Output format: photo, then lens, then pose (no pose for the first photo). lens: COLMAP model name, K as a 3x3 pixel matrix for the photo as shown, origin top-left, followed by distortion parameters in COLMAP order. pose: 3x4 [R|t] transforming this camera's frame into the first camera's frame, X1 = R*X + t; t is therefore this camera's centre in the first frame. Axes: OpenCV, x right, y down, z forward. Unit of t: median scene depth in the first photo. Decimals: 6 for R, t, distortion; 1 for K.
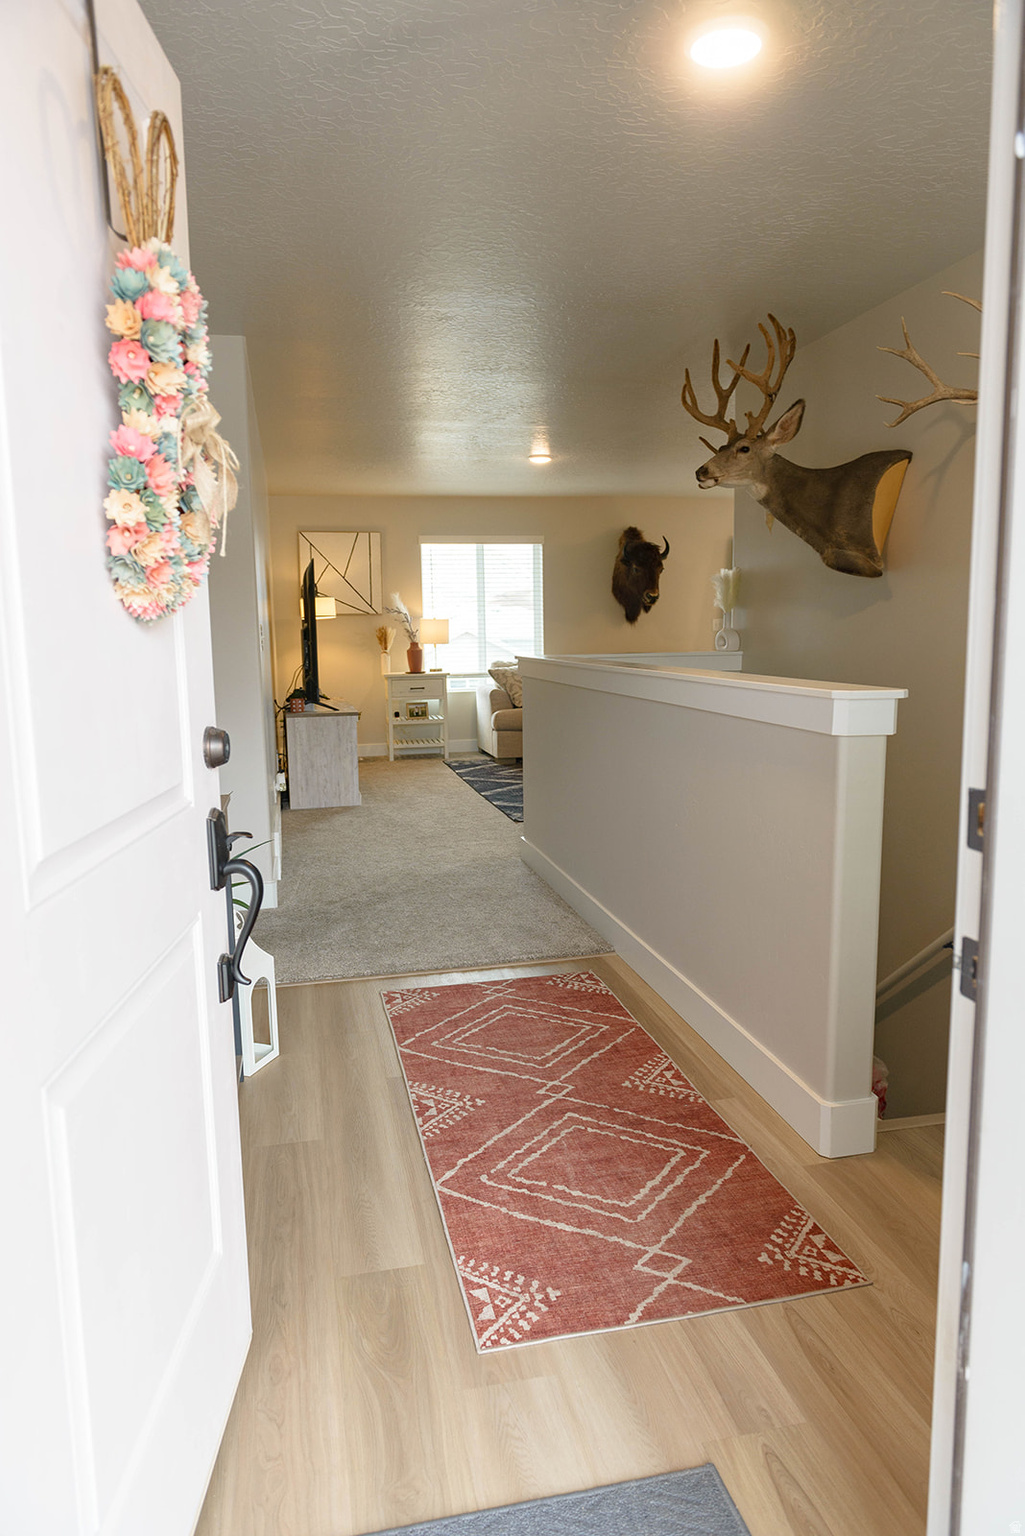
lens RADIAL K [[1025.9, 0, 508.9], [0, 1025.9, 770.5], [0, 0, 1]] dist [-0.001865, -0.002991]
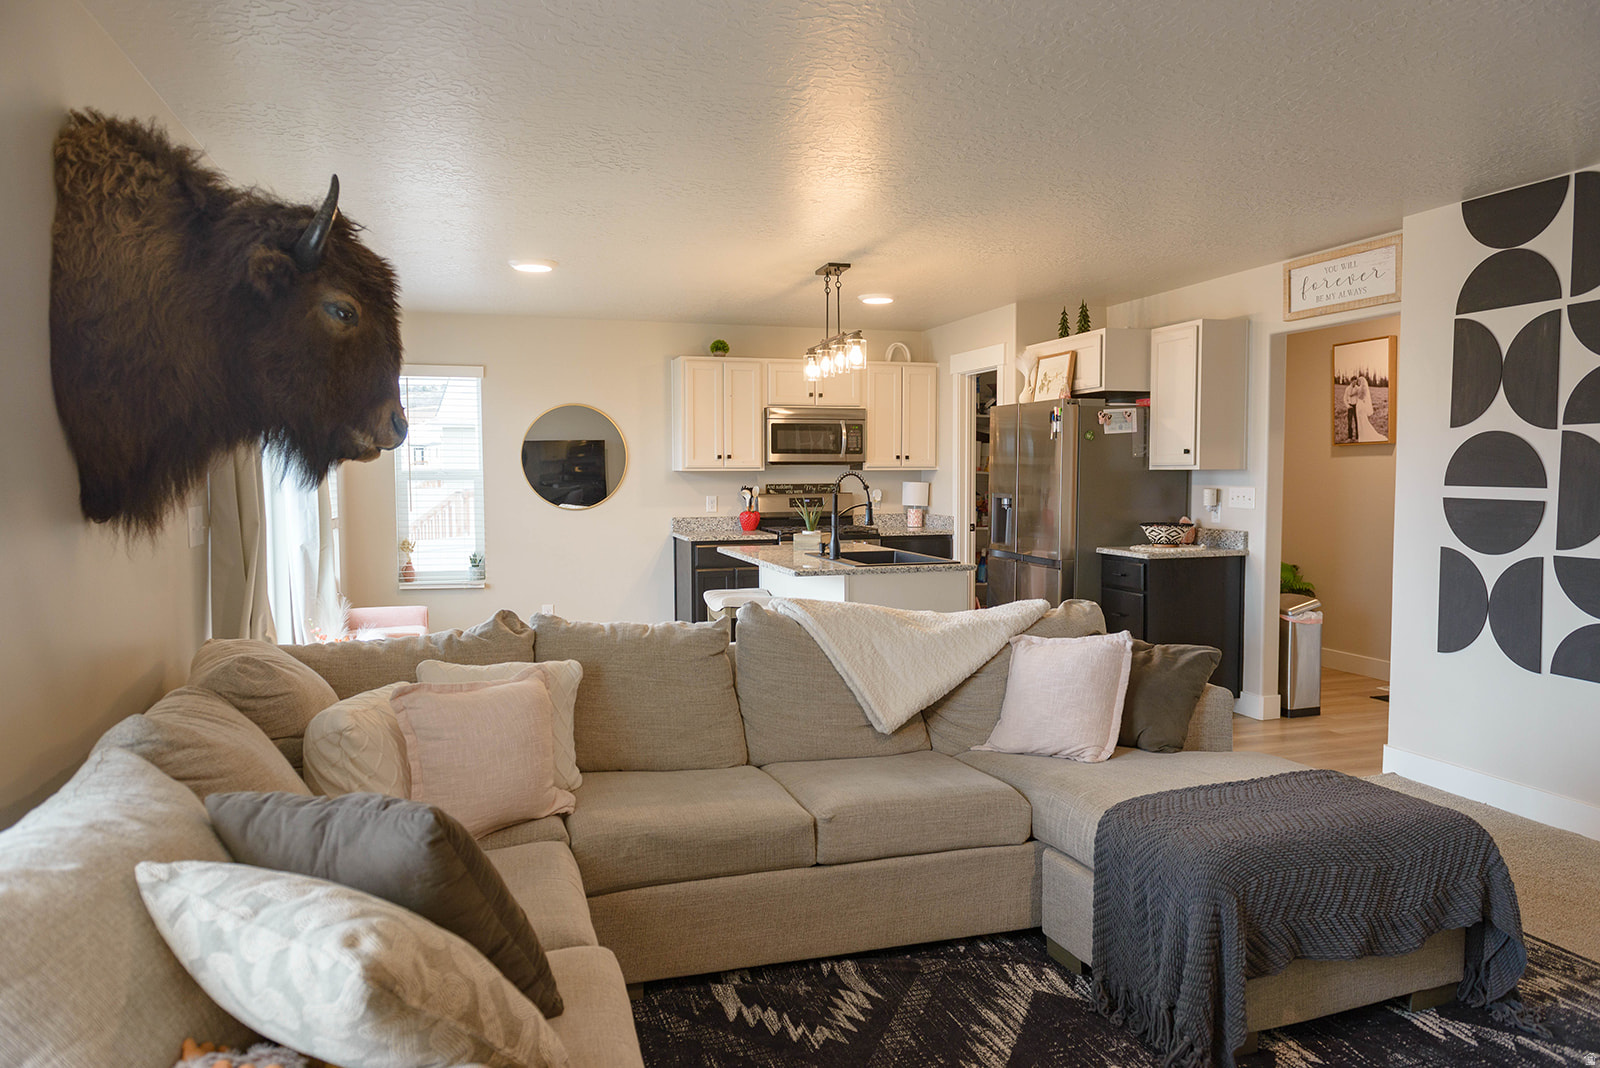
lens RADIAL K [[1072.1, 0, 804.2], [0, 1072.1, 538.0], [0, 0, 1]] dist [-0.001200, -0.001052]
pose [[-0.089309, -0.044918, 0.994991, -0.140505], [0.146057, 0.987592, 0.057694, -0.142991], [-0.985237, 0.150478, -0.081641, 0.927379]]
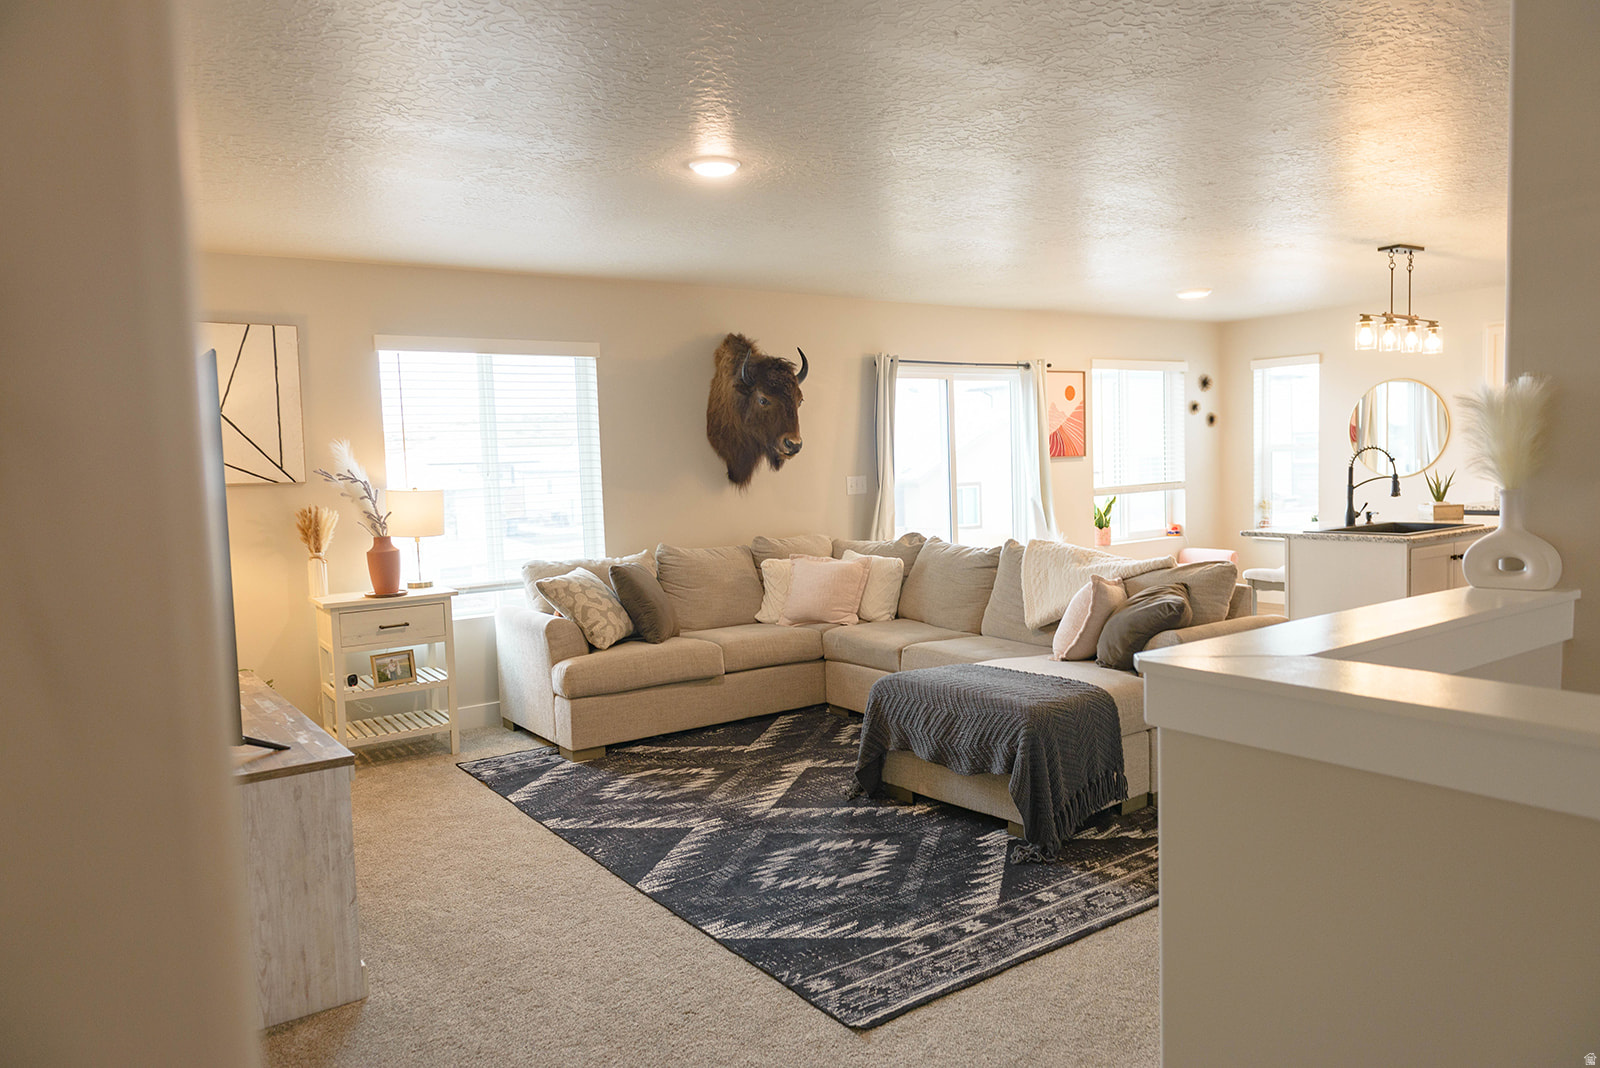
lens RADIAL K [[1072.1, 0, 804.2], [0, 1072.1, 538.0], [0, 0, 1]] dist [-0.001200, -0.001052]
pose [[0.917016, -0.043091, 0.396516, -0.109706], [0.073413, 0.995397, -0.061607, -0.074452], [-0.392036, 0.085604, 0.915959, 0.418813]]
